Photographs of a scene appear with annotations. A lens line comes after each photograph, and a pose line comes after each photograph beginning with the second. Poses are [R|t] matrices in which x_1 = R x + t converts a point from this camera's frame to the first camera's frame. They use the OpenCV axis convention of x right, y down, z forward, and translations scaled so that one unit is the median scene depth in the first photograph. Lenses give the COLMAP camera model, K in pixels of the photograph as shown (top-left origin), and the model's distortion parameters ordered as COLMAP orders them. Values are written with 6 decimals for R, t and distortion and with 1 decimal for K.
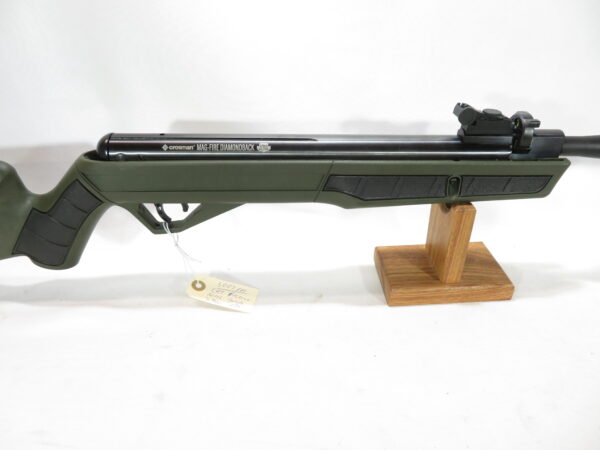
lens RADIAL K [[455.0, 0, 300.0], [0, 455.0, 225.0], [0, 0, 1]] dist [-0.000575, -0.000963]
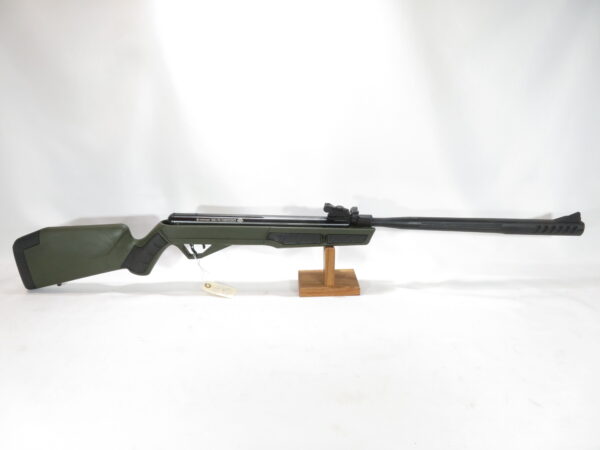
lens RADIAL K [[455.0, 0, 300.0], [0, 455.0, 225.0], [0, 0, 1]] dist [-0.000575, -0.000963]
pose [[0.999816, 0.019174, -0.000466, 0.202106], [-0.019045, 0.989632, -0.142359, 0.157912], [-0.002268, 0.142342, 0.989815, -1.153715]]
